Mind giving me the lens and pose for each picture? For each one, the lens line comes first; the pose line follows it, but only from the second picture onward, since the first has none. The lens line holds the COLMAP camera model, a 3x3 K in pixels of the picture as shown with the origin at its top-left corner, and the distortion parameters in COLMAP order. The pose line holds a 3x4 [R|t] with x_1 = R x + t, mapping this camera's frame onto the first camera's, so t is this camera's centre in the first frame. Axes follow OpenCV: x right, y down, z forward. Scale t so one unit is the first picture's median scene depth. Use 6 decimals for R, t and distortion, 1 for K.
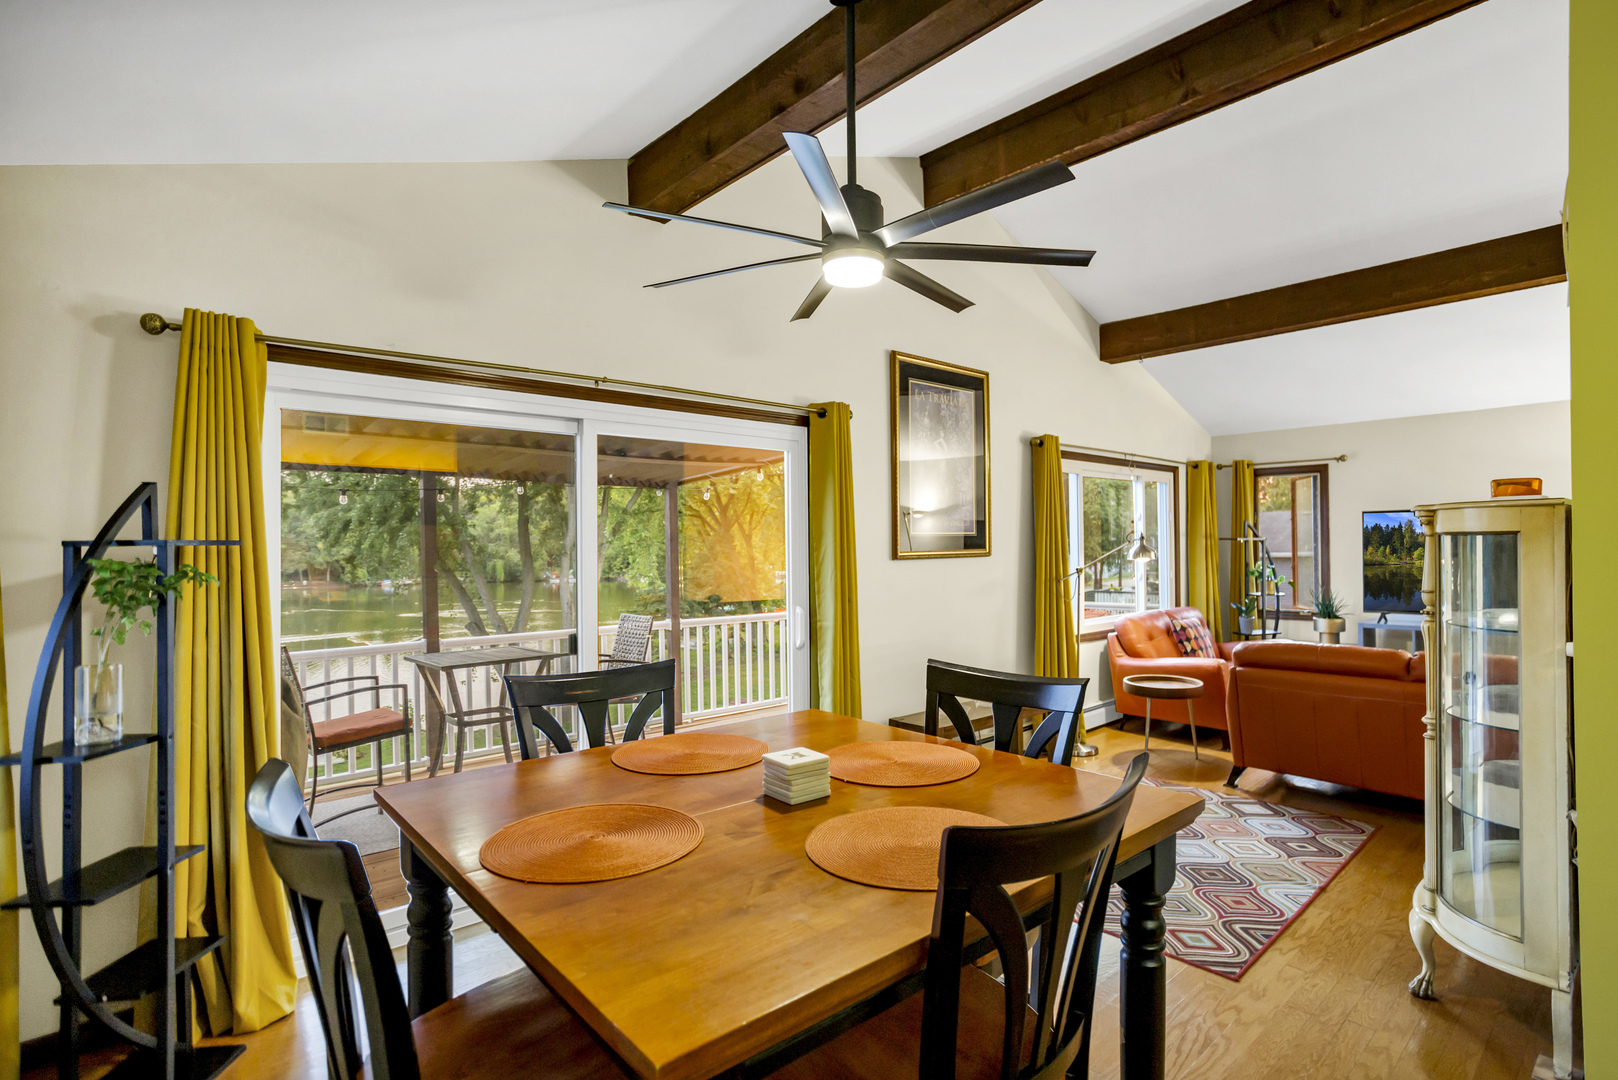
lens RADIAL K [[821.1, 0, 850.6], [0, 821.1, 555.2], [0, 0, 1]] dist [-0.063542, 0.029007]
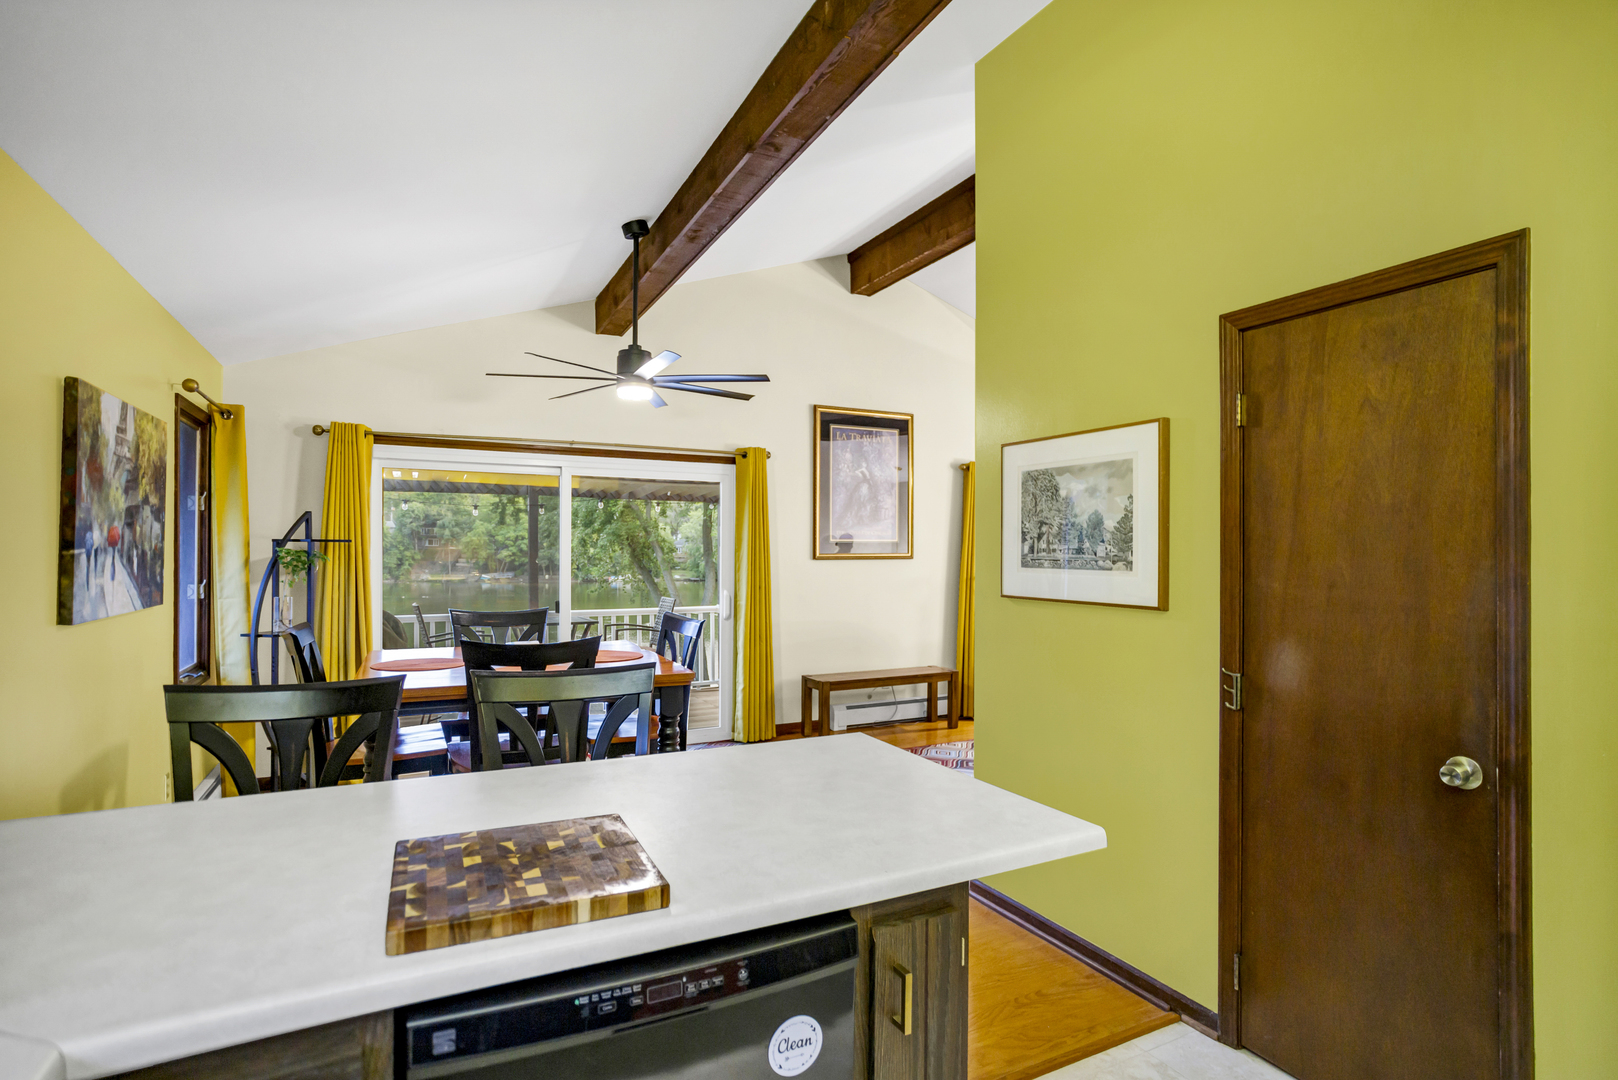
lens RADIAL K [[821.1, 0, 850.6], [0, 821.1, 555.2], [0, 0, 1]] dist [-0.063542, 0.029007]
pose [[0.969974, 0.015705, -0.242700, 0.442971], [-0.016970, 0.999851, -0.003122, 0.002263], [0.242615, 0.007147, 0.970096, -0.302301]]
